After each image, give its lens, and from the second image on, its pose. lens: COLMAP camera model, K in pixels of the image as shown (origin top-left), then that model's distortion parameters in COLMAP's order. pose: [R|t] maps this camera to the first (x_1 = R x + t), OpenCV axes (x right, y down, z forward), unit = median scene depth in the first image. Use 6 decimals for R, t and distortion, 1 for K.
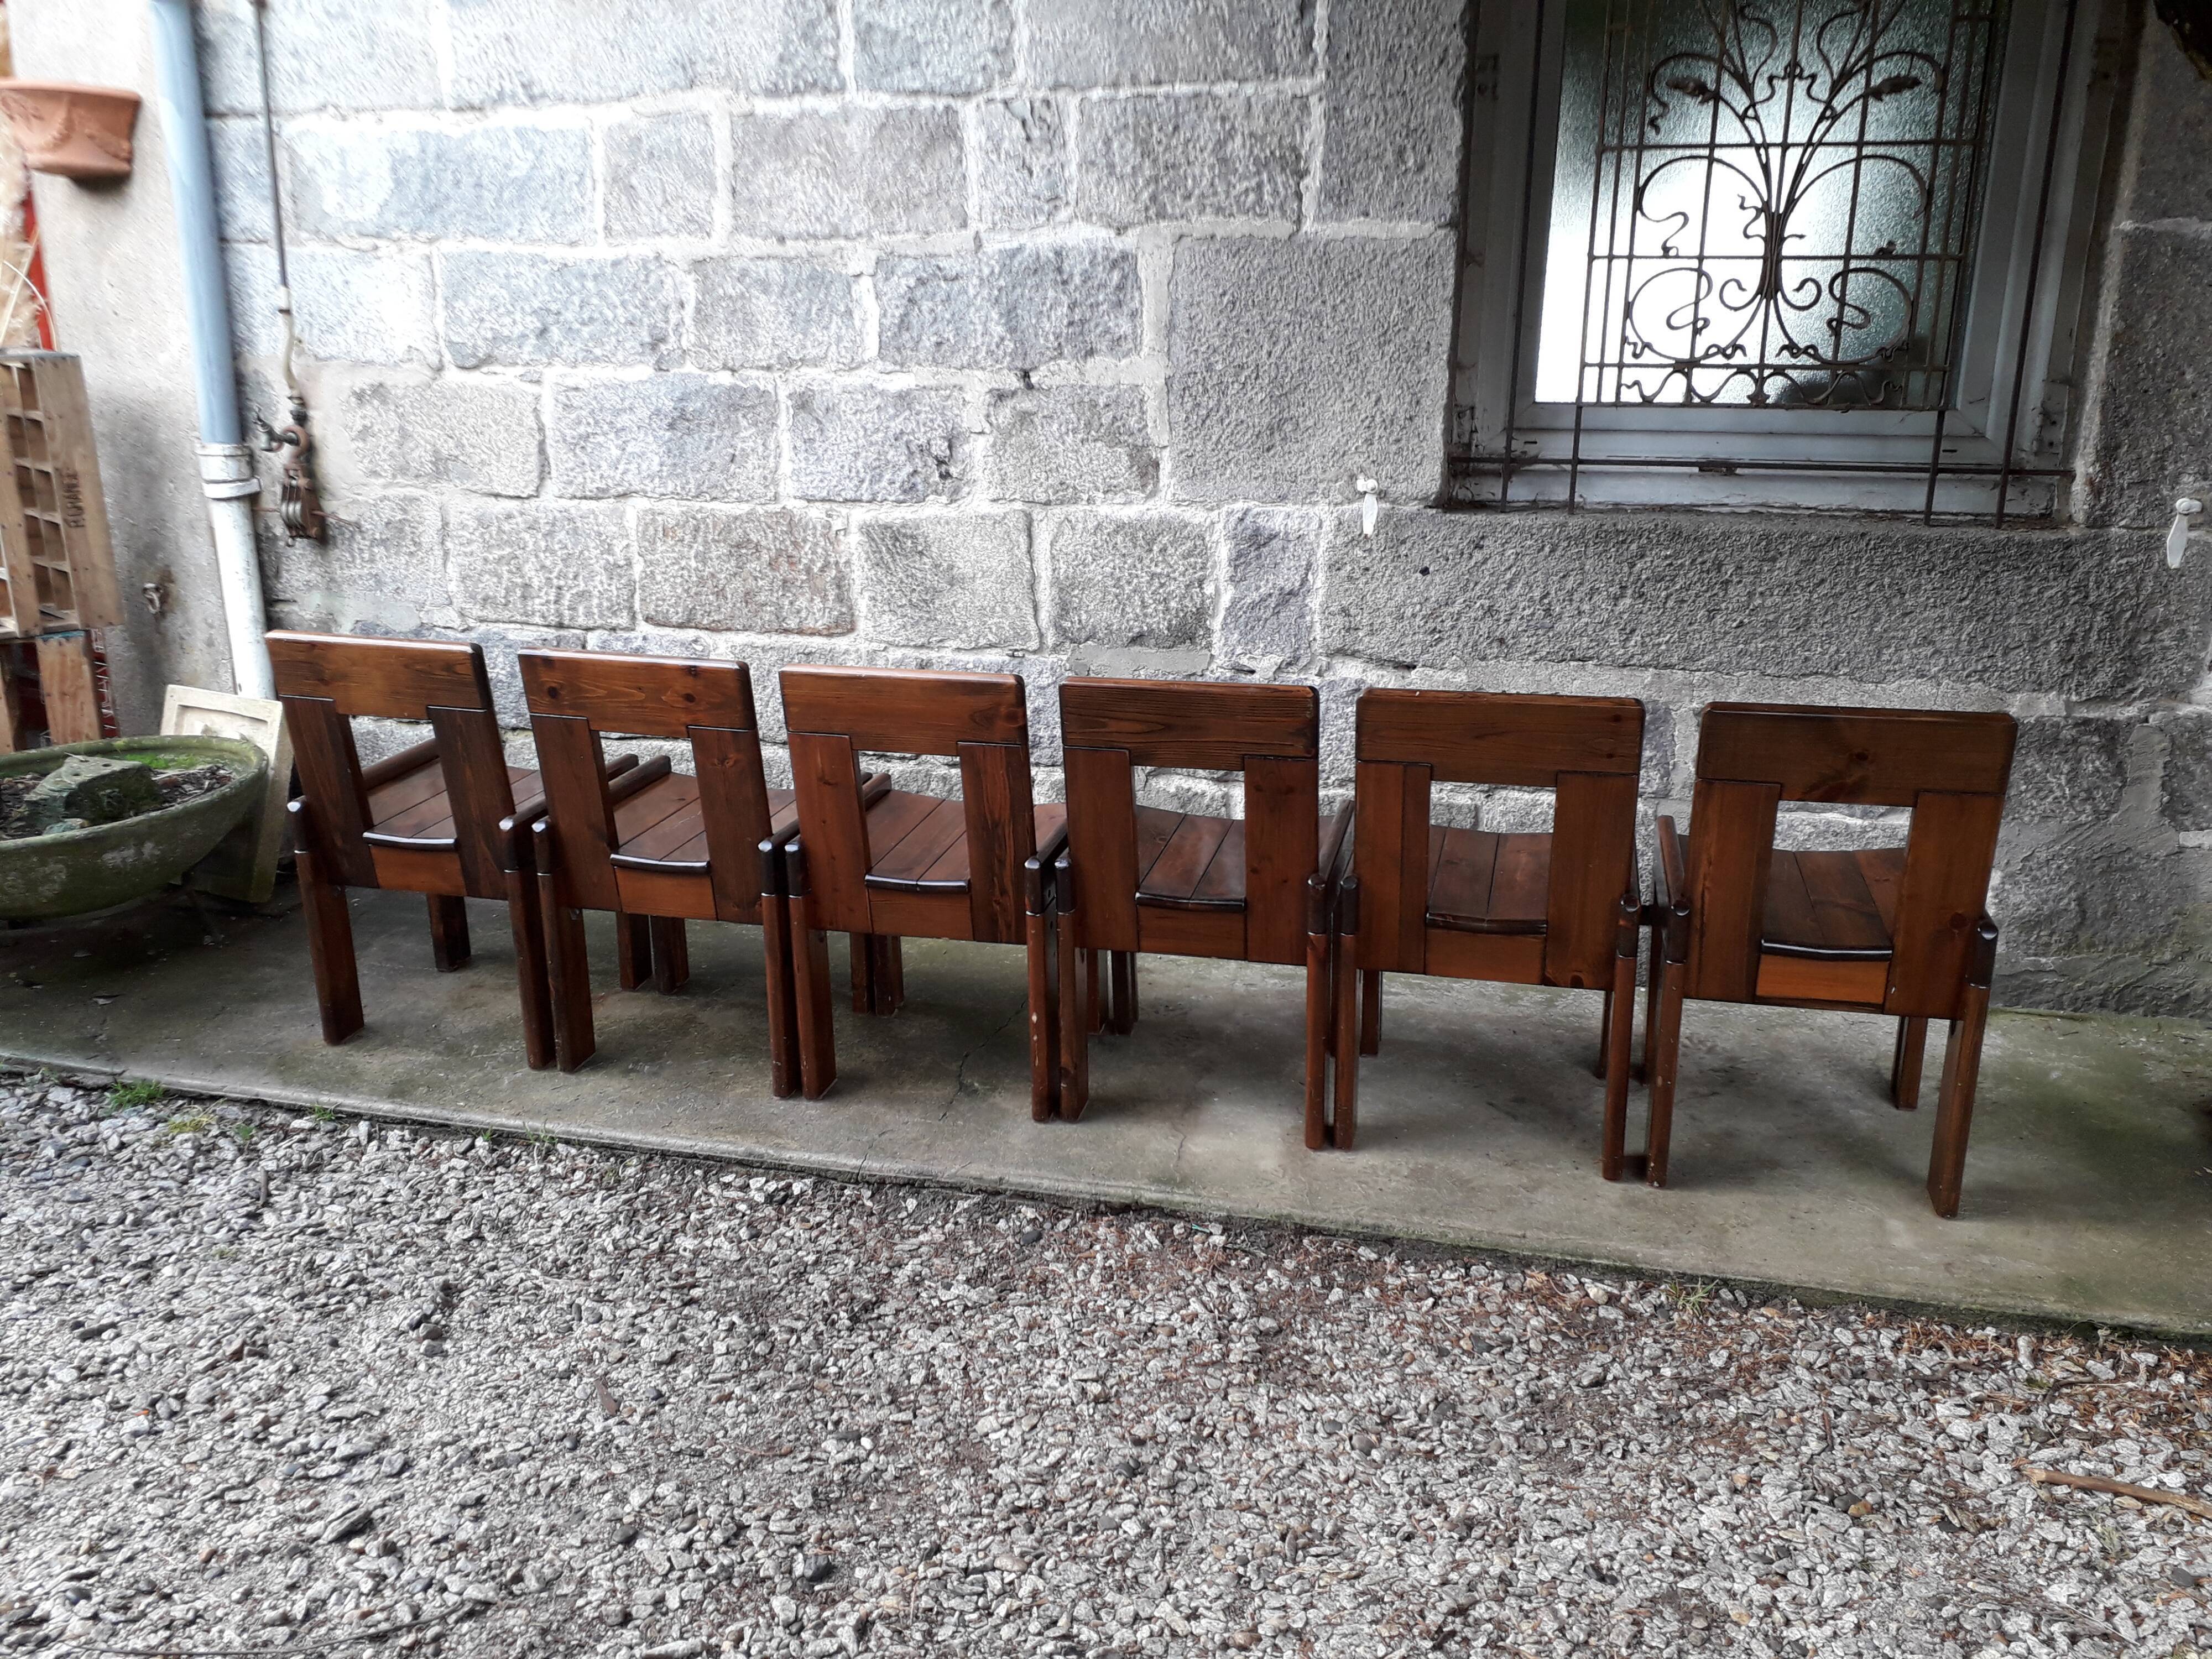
lens RADIAL K [[1772.9, 0, 1115.2], [0, 1772.9, 838.6], [0, 0, 1]] dist [0.039016, -0.055167]
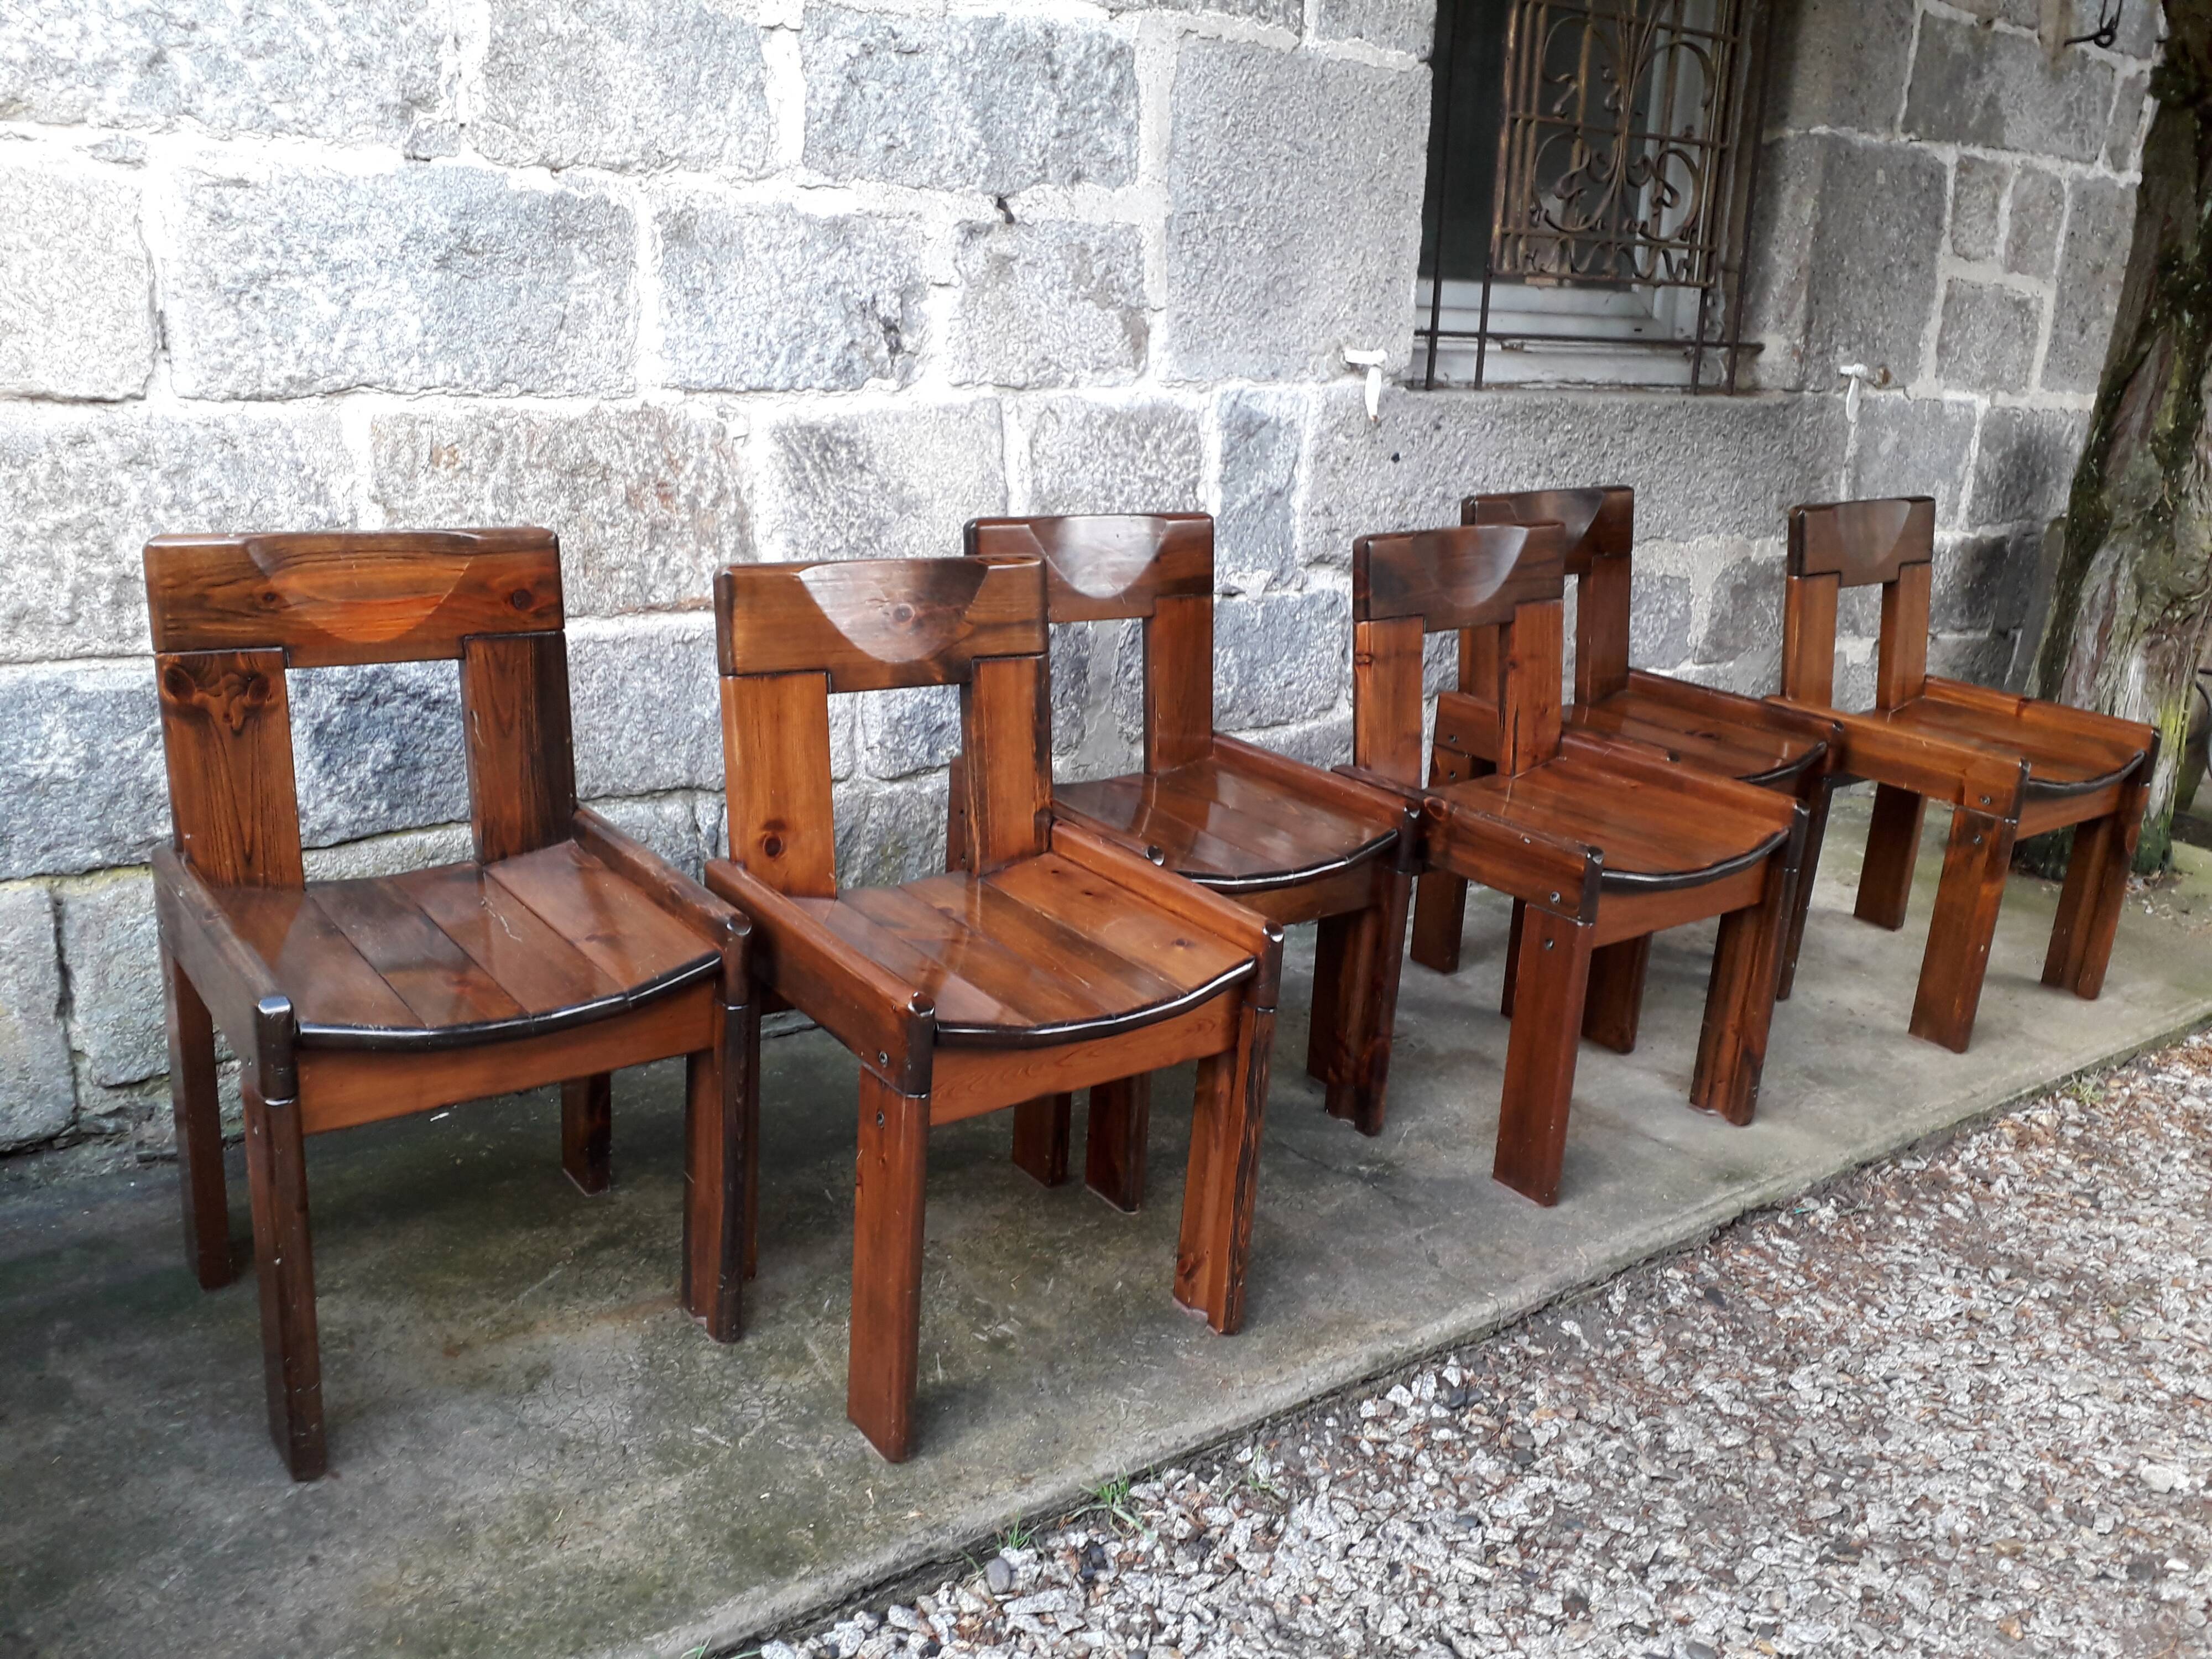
lens RADIAL K [[1772.9, 0, 1116.8], [0, 1772.9, 835.8], [0, 0, 1]] dist [0.039016, -0.055167]
pose [[0.643832, -0.195224, 0.739843, -0.628361], [0.180991, 0.978321, 0.100648, -0.083511], [-0.743453, 0.069104, 0.665209, 0.544967]]
